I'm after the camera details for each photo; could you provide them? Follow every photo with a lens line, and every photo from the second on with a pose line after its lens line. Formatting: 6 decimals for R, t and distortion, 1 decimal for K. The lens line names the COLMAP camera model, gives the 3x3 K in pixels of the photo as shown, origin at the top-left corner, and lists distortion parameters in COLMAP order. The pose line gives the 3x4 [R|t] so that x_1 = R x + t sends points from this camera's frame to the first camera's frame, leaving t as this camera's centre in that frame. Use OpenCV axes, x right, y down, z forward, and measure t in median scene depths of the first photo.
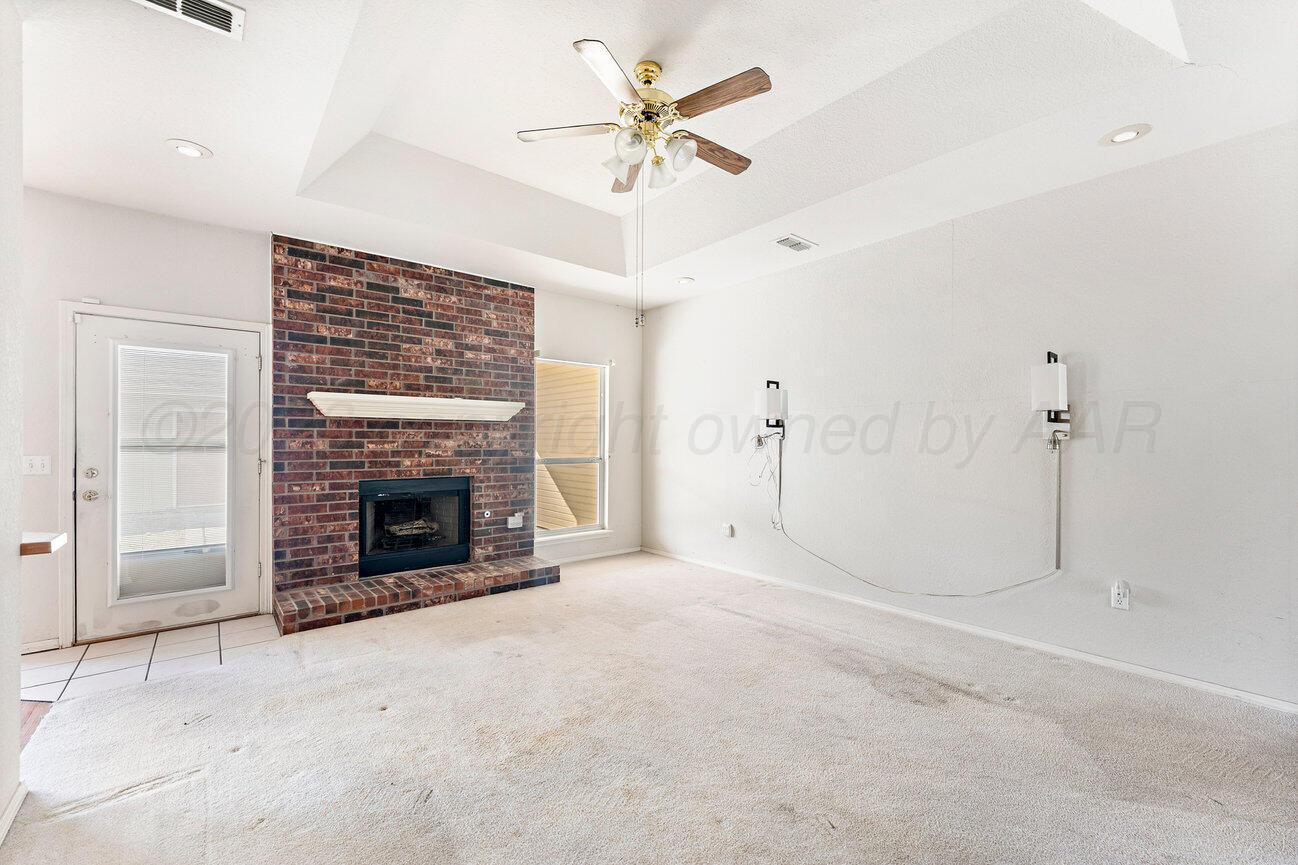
lens RADIAL K [[536.3, 0, 649.1], [0, 536.3, 441.5], [0, 0, 1]] dist [0.002263, -0.001252]
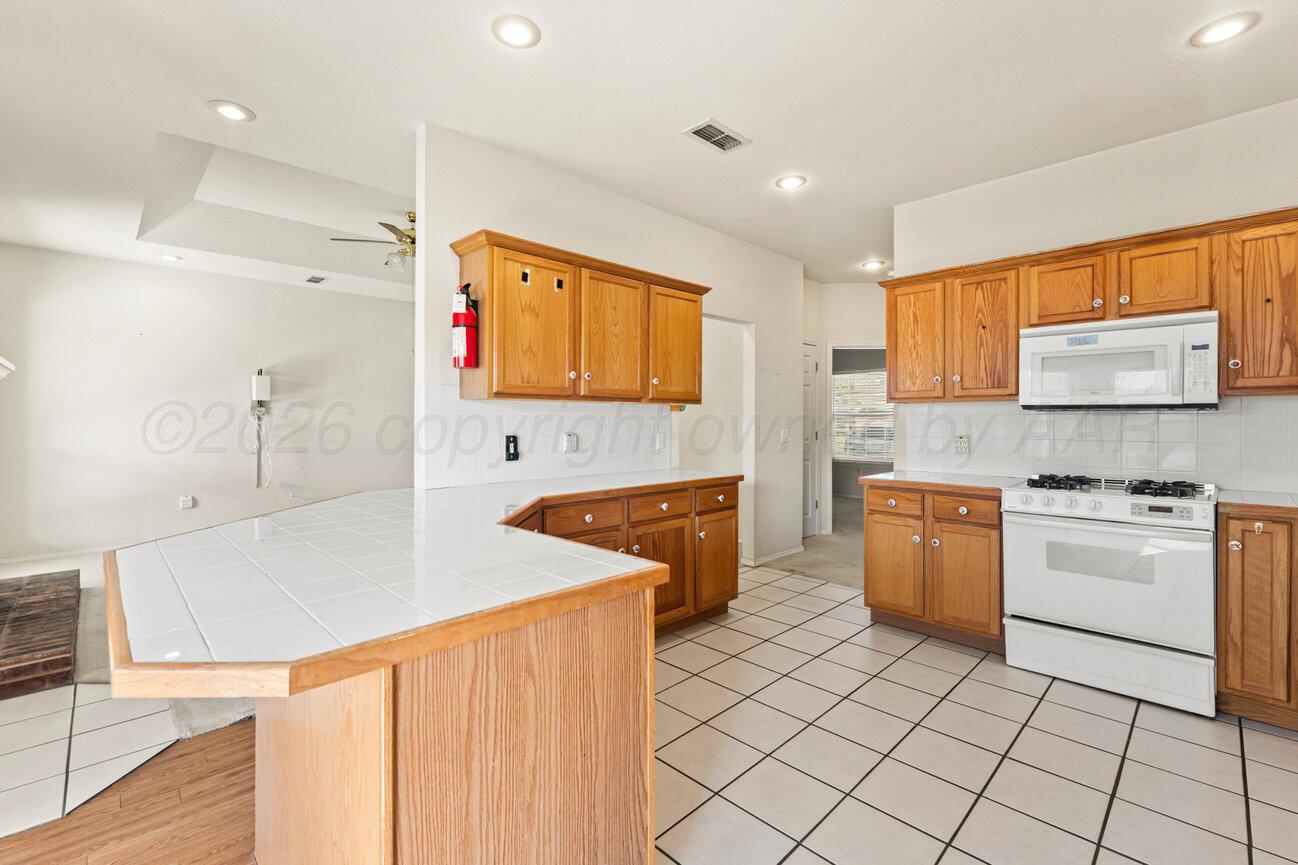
lens RADIAL K [[565.0, 0, 649.4], [0, 565.0, 425.5], [0, 0, 1]] dist [-0.000616, -0.000674]
pose [[-0.091063, -0.004091, 0.995837, -1.224212], [-0.005183, 0.999980, 0.003634, 0.006925], [-0.995832, -0.004830, -0.091082, 0.240642]]
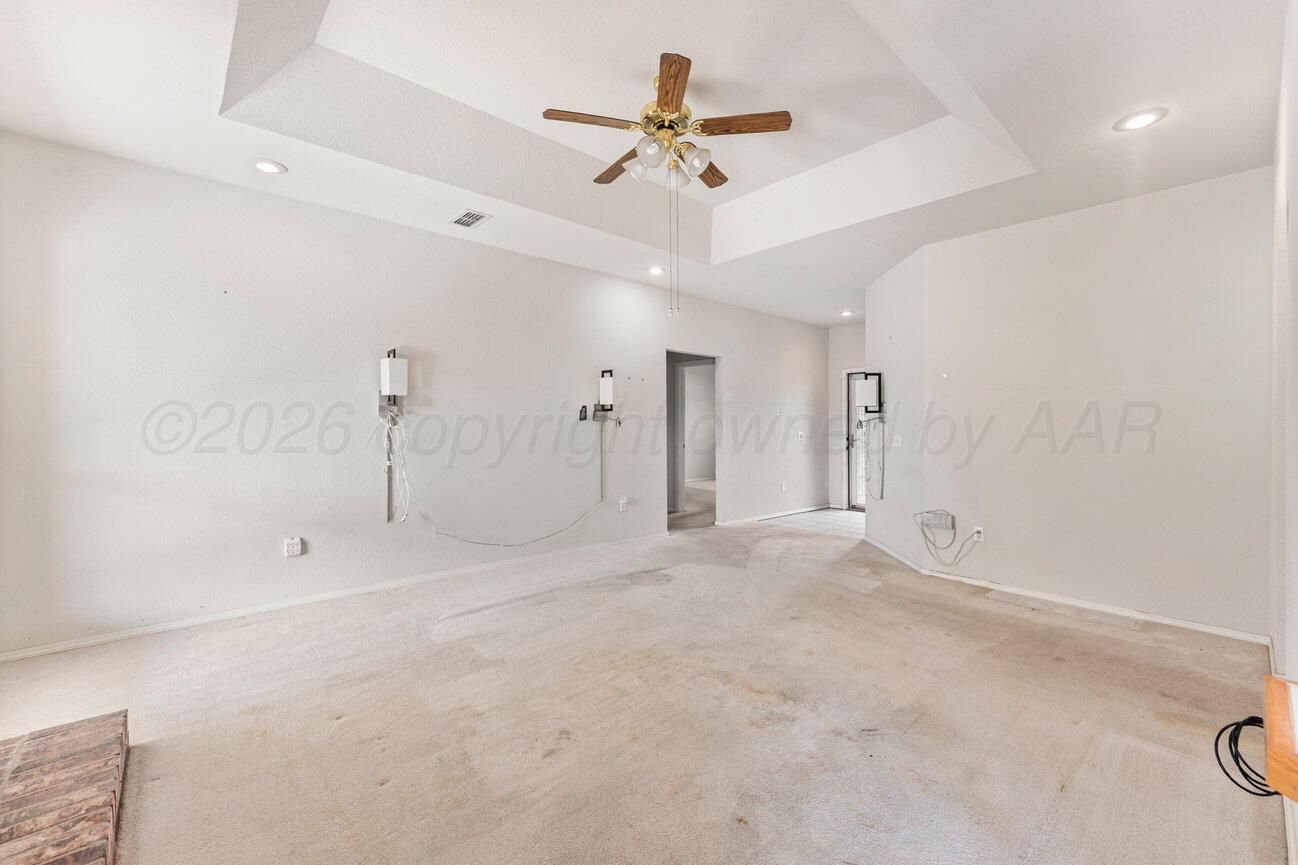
lens RADIAL K [[536.3, 0, 643.7], [0, 536.3, 432.4], [0, 0, 1]] dist [0.002263, -0.001252]
pose [[-0.031182, -0.018396, 0.999344, -0.675062], [-0.003860, 0.999825, 0.018284, -0.000424], [-0.999506, -0.003287, -0.031247, 0.668541]]
